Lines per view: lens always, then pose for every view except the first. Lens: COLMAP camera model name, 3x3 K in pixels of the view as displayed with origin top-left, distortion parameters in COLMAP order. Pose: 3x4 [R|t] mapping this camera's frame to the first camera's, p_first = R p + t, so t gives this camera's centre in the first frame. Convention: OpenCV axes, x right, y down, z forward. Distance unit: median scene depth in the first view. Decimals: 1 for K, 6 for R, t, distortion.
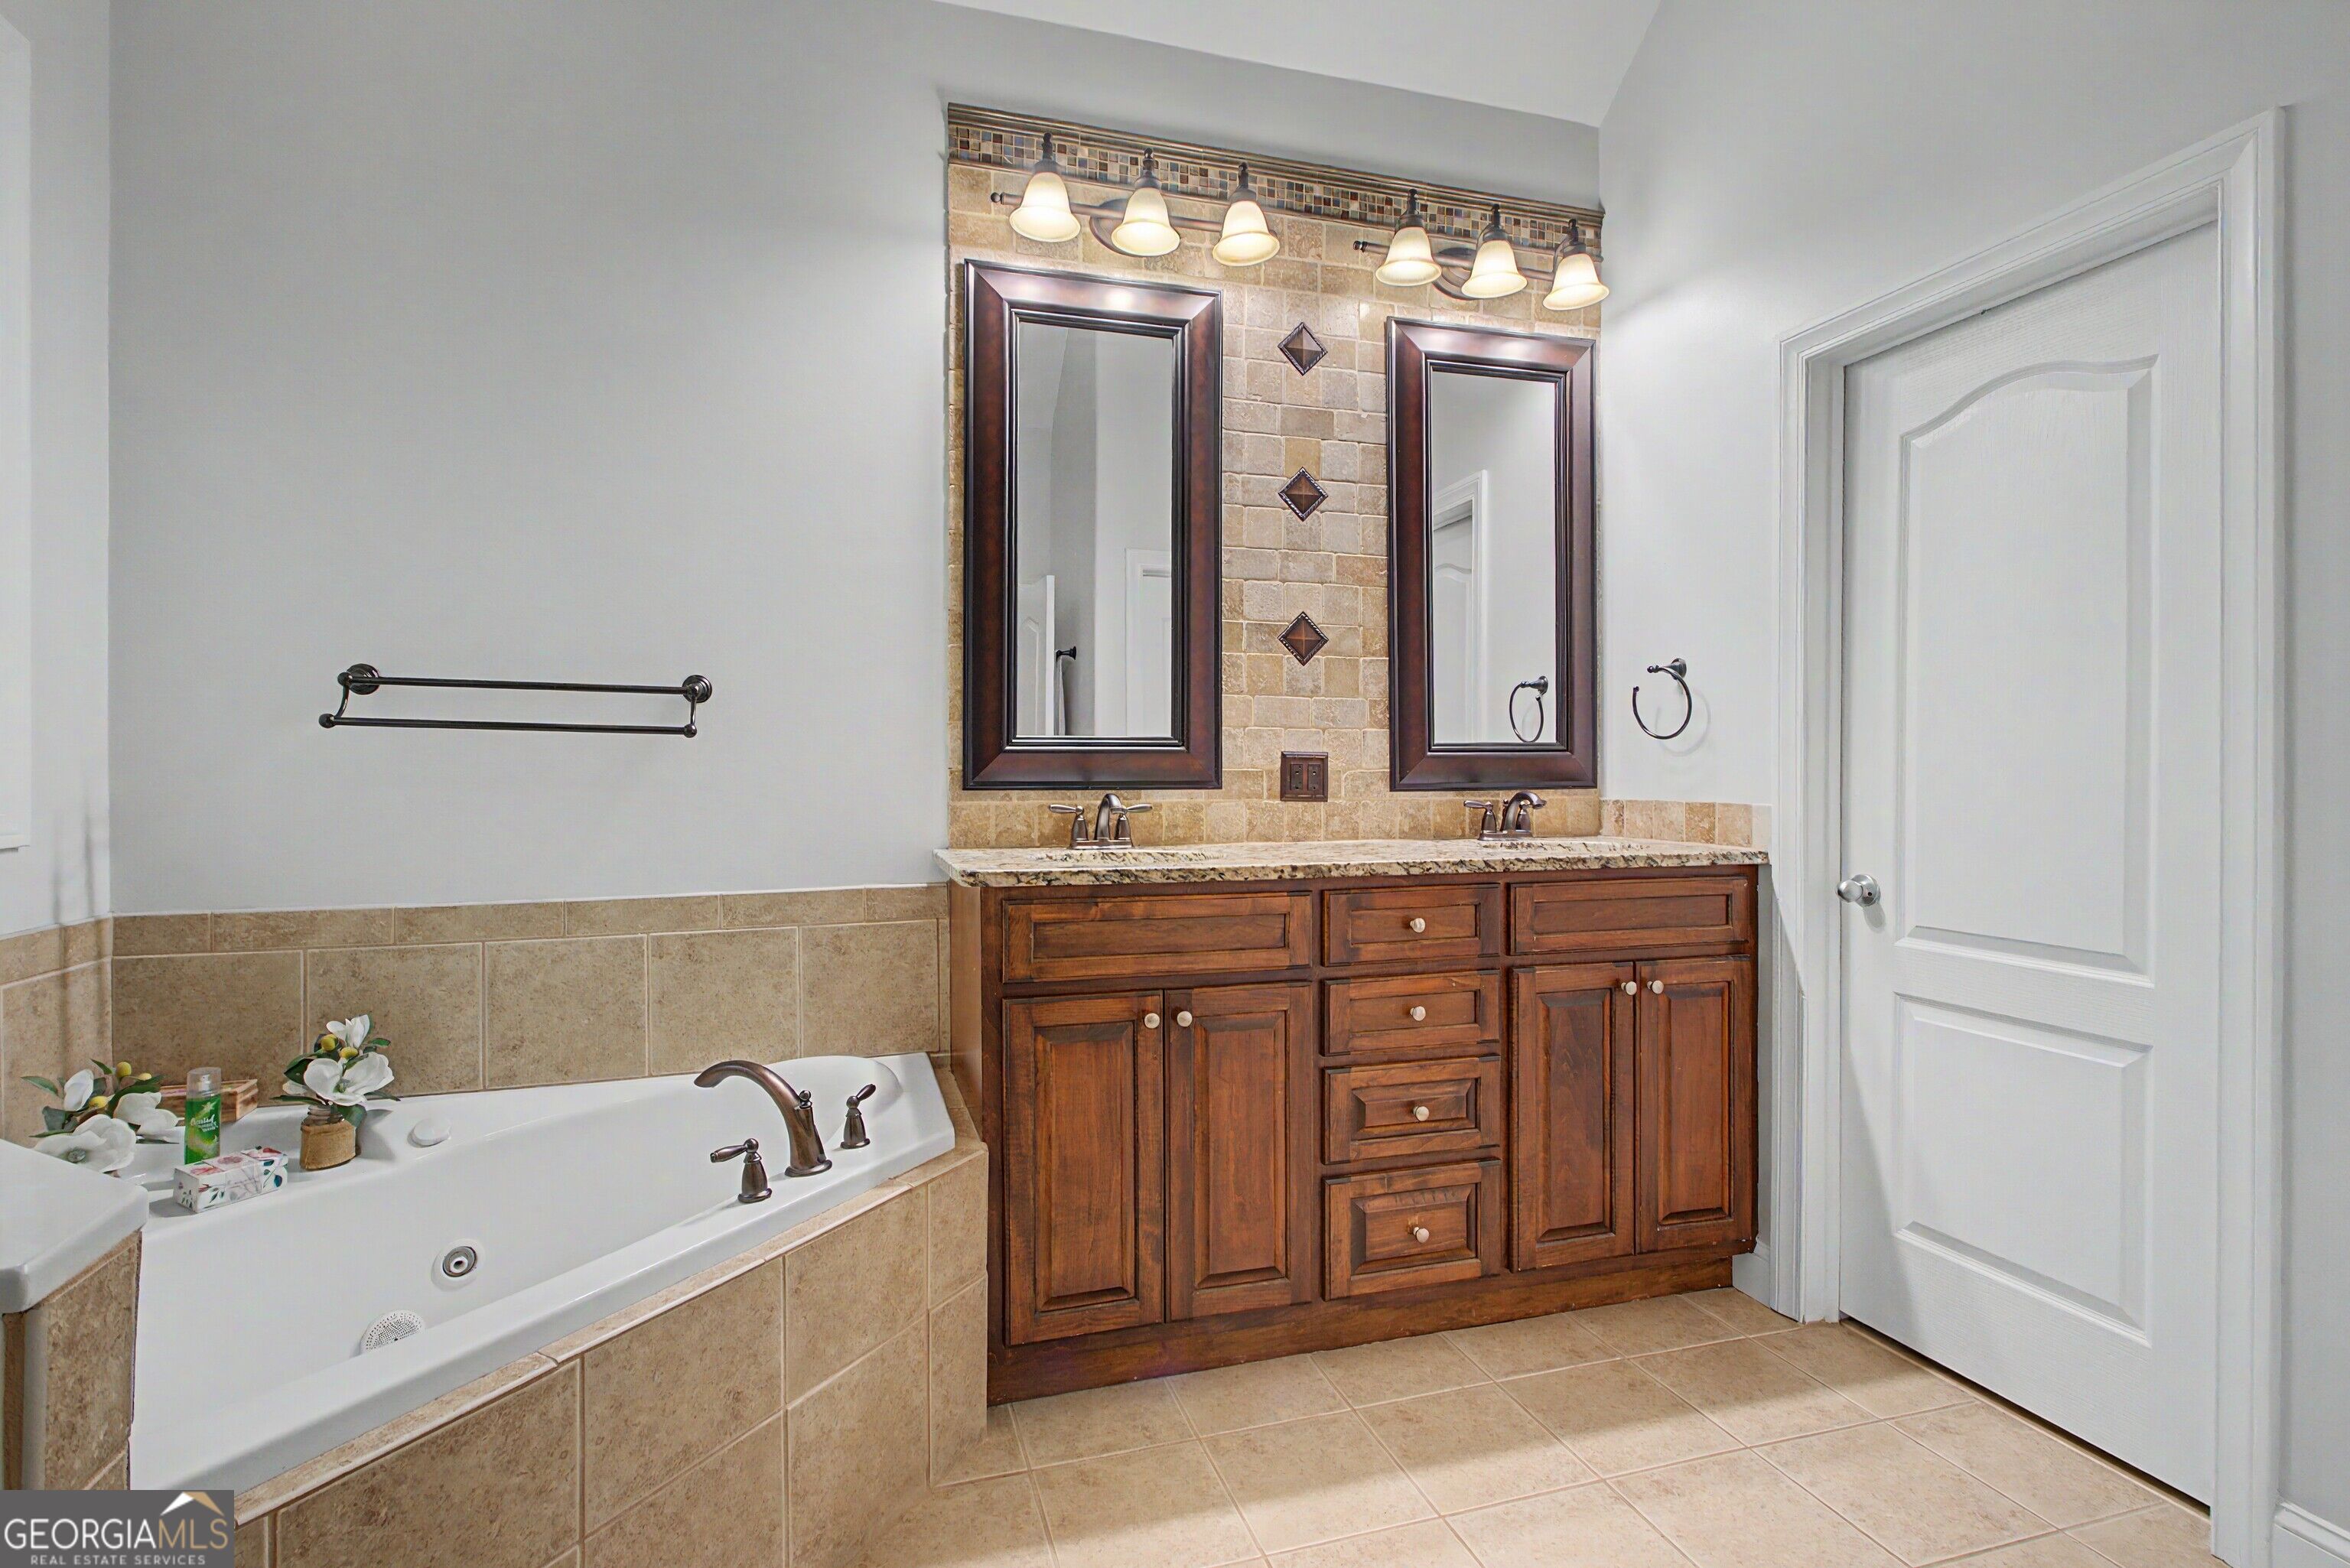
lens RADIAL K [[1128.5, 0, 1138.9], [0, 1128.5, 767.8], [0, 0, 1]] dist [0.003579, 0.001602]
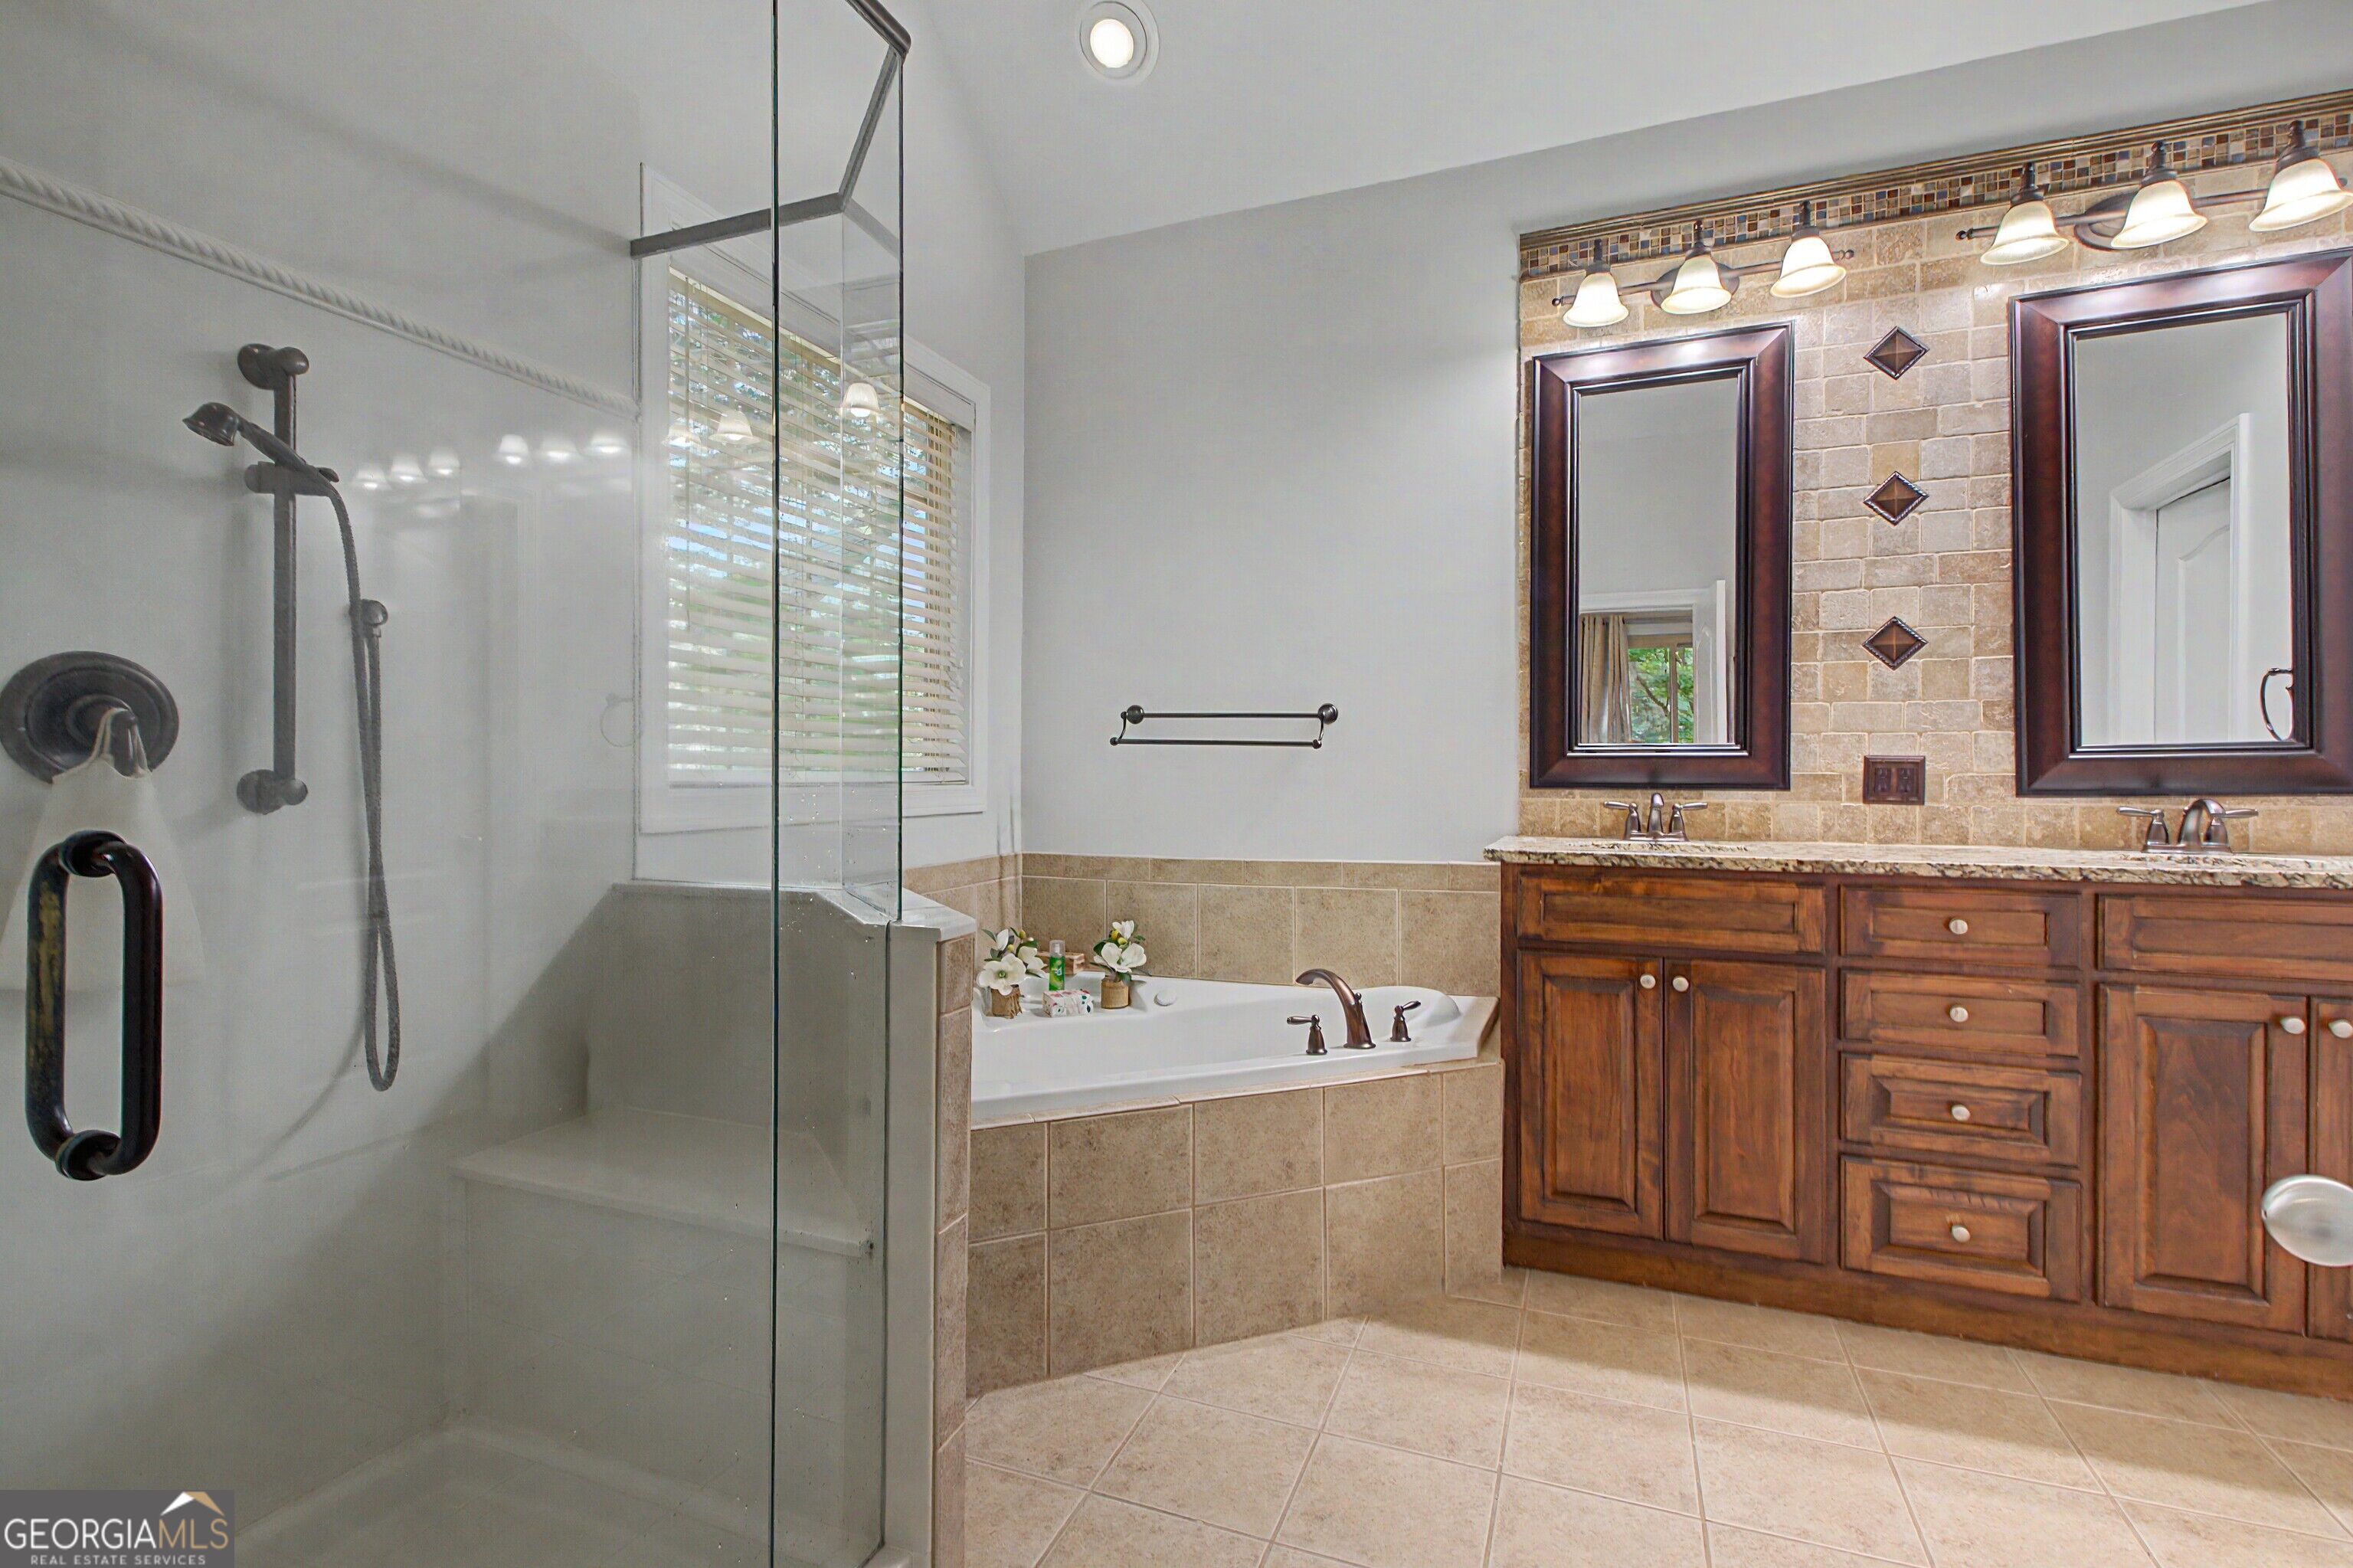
lens RADIAL K [[1099.3, 0, 1166.5], [0, 1099.3, 762.5], [0, 0, 1]] dist [0.000774, 0.000014]
pose [[0.800020, -0.002624, -0.599968, 0.260856], [-0.001546, 0.999978, -0.006435, -0.000349], [0.599971, 0.006075, 0.799998, -0.206933]]
